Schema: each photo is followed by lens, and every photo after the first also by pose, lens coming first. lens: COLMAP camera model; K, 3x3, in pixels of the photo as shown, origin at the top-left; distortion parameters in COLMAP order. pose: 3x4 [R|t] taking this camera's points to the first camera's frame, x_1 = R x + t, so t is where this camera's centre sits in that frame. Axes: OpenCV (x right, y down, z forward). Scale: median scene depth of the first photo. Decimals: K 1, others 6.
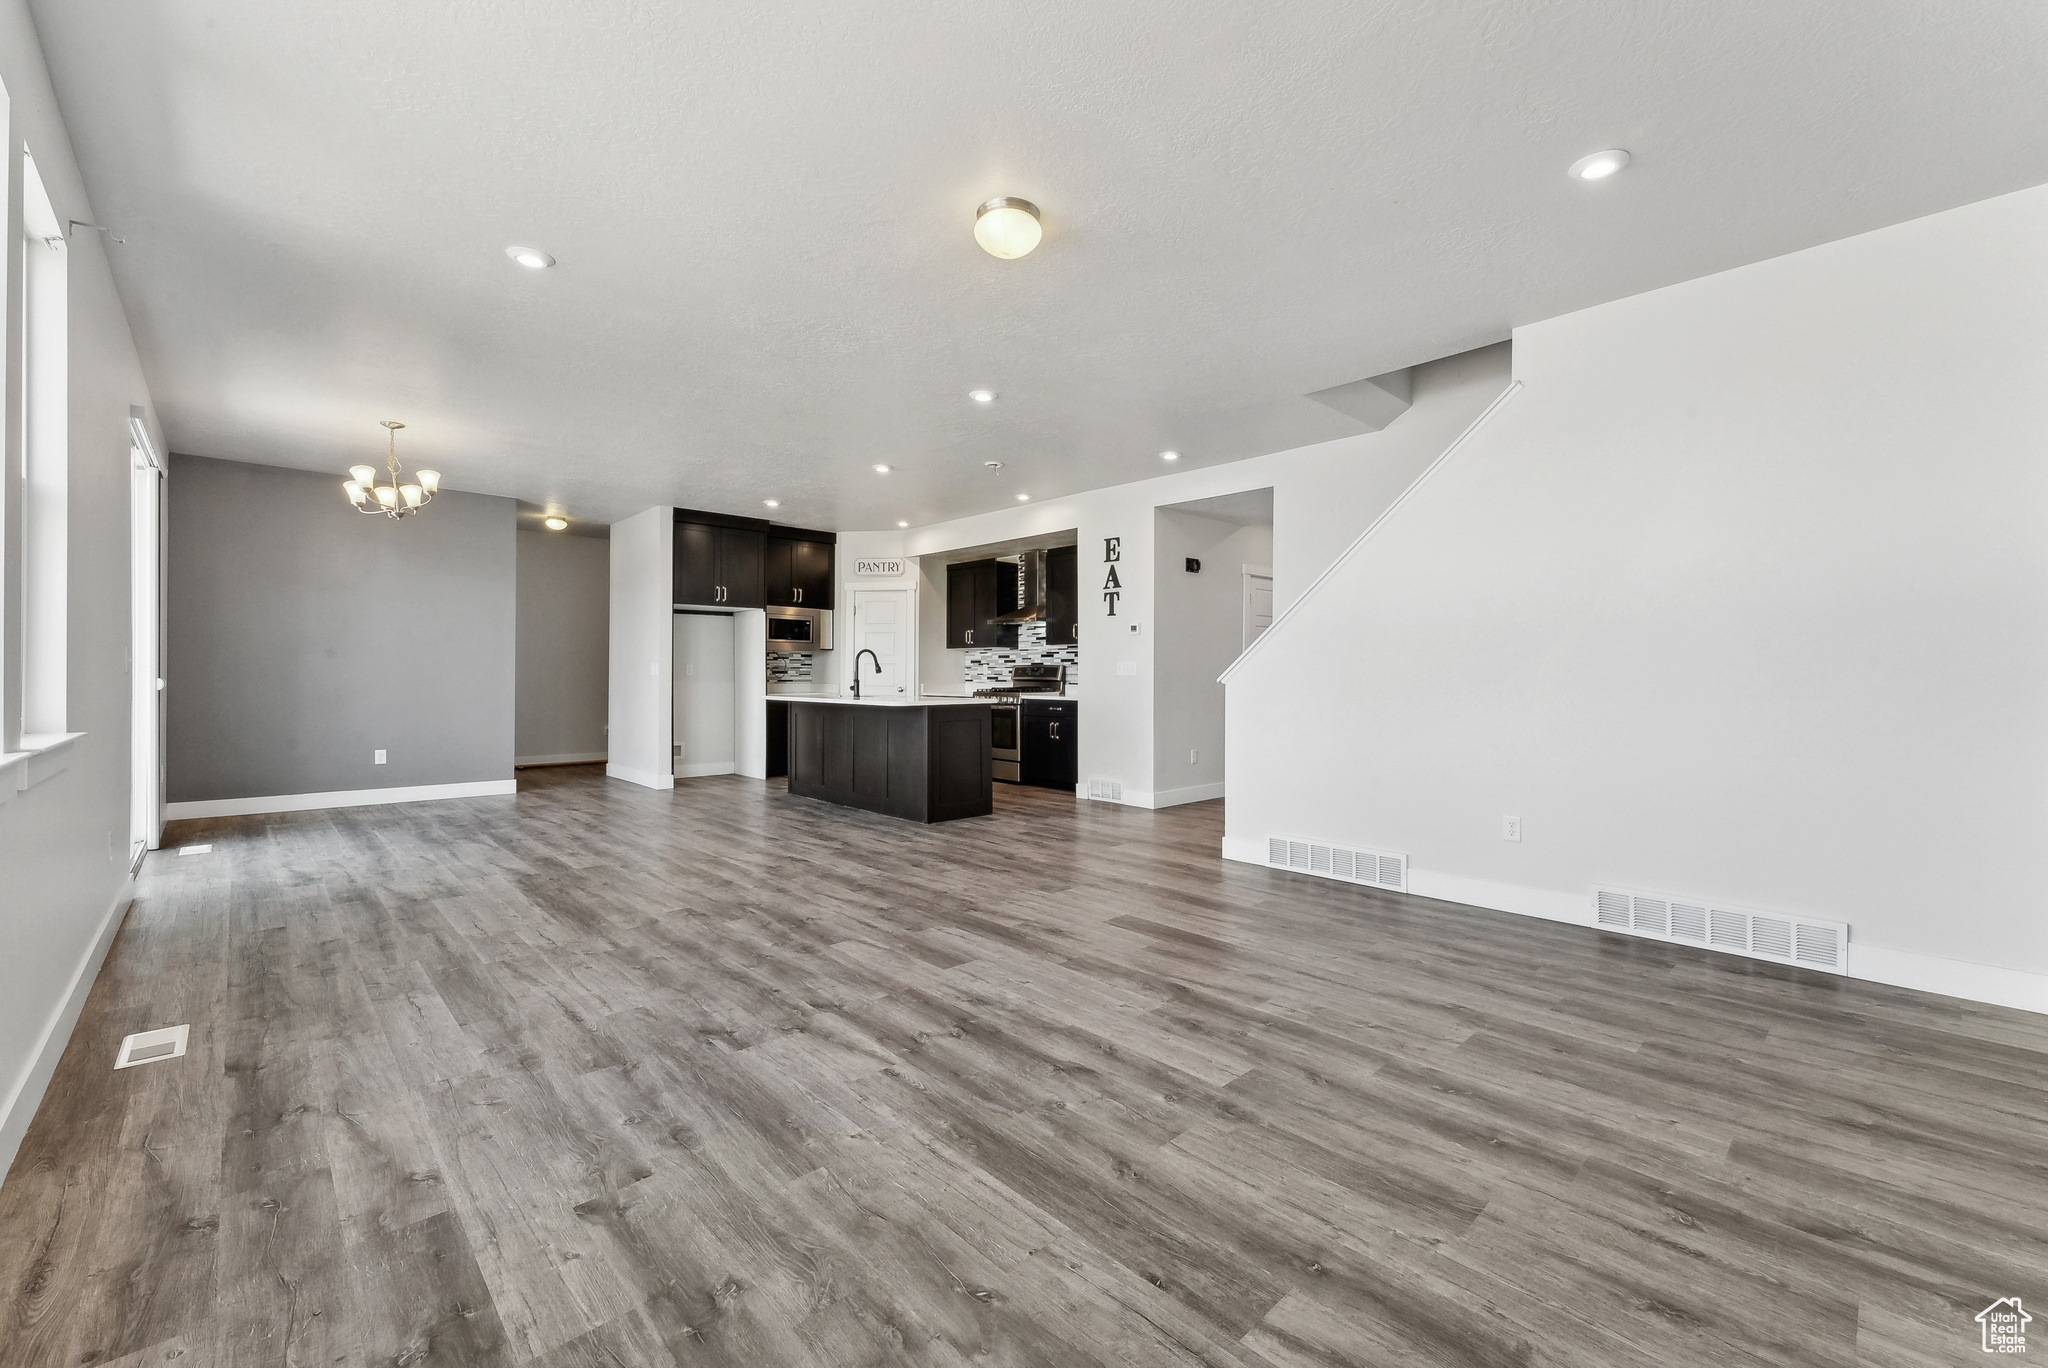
lens RADIAL K [[836.6, 0, 1028.9], [0, 836.6, 671.5], [0, 0, 1]] dist [0.001329, 0.000282]
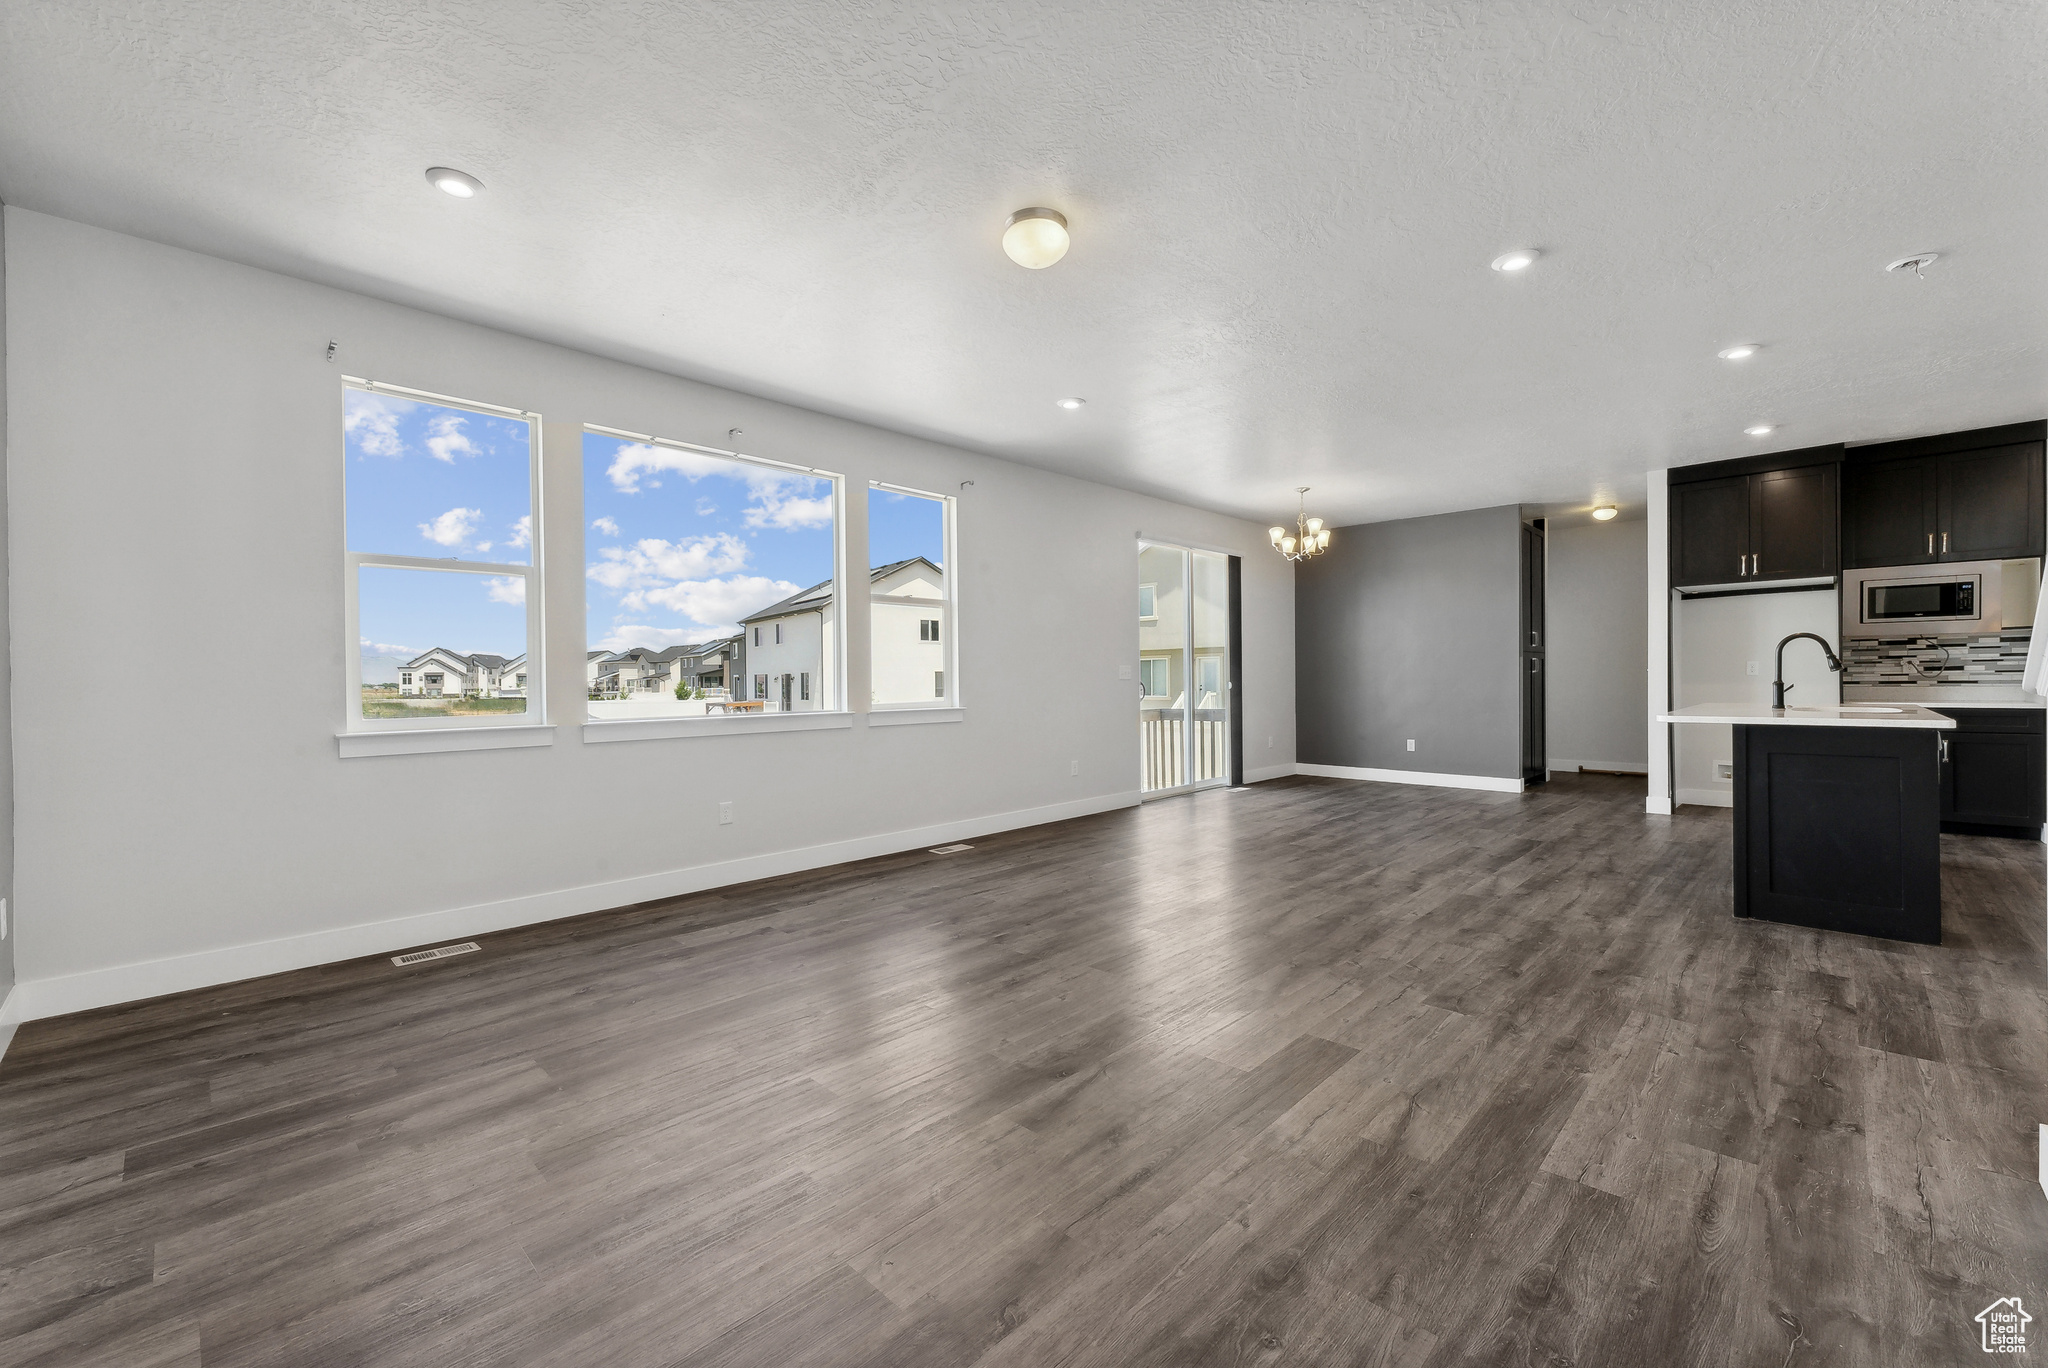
lens RADIAL K [[826.5, 0, 1027.6], [0, 826.5, 682.2], [0, 0, 1]] dist [-0.000218, 0.000244]
pose [[0.037247, -0.000308, -0.999306, 0.364966], [0.014347, 0.999897, 0.000226, 0.001889], [0.999203, -0.014346, 0.037248, 0.356038]]
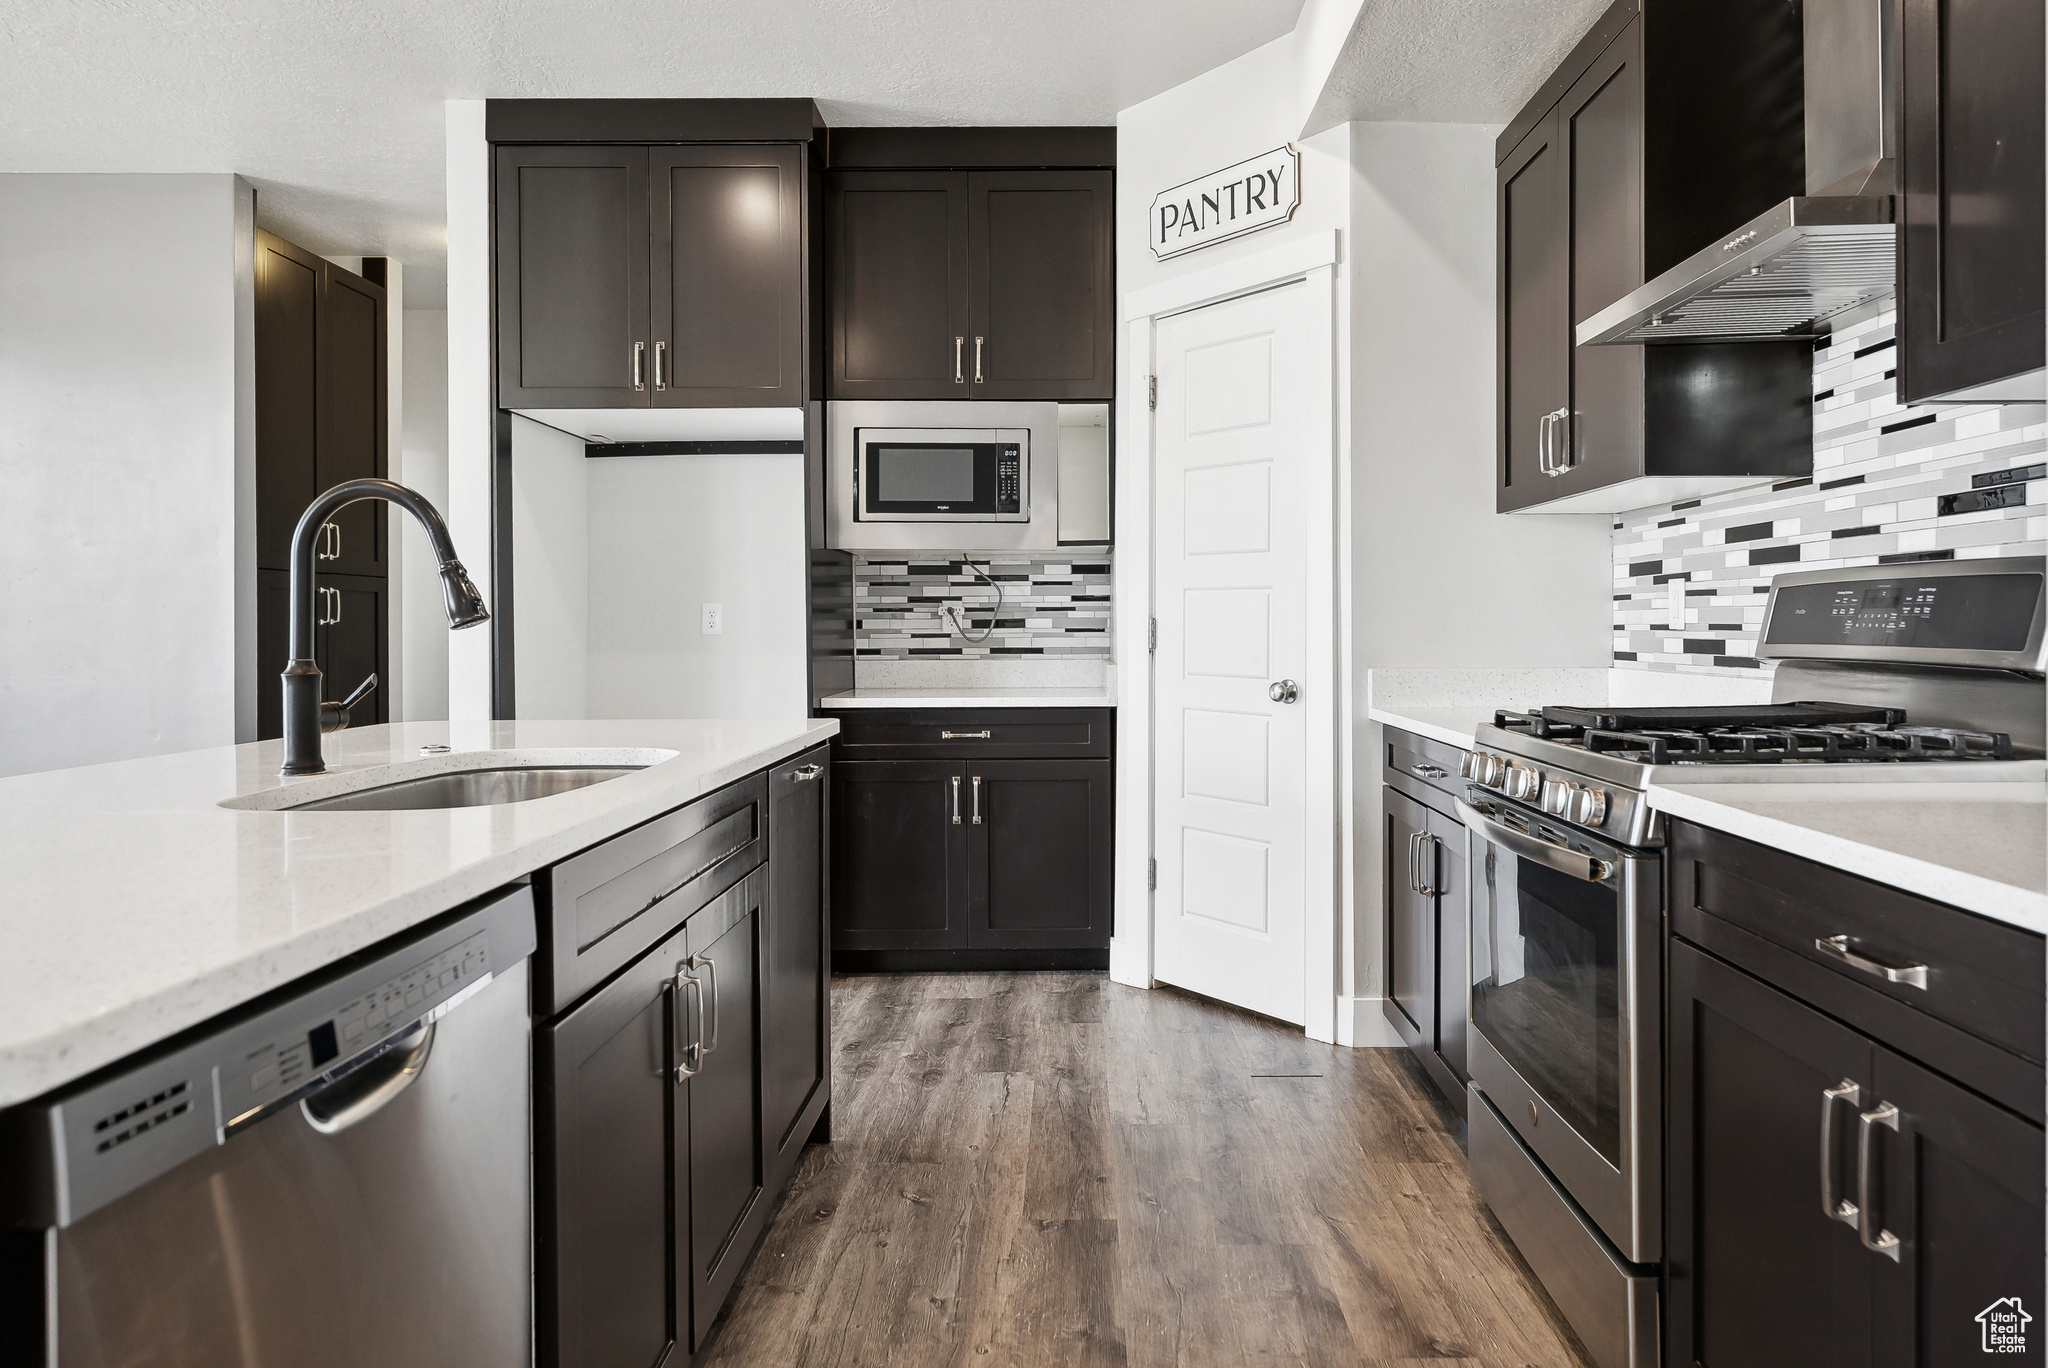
lens RADIAL K [[1290.2, 0, 1080.5], [0, 1290.2, 635.0], [0, 0, 1]] dist [0.000991, 0.000911]
pose [[0.724939, 0.000371, -0.688813, 0.071881], [0.006736, 0.999948, 0.007627, 0.002324], [0.688780, -0.010169, 0.724899, 0.824216]]
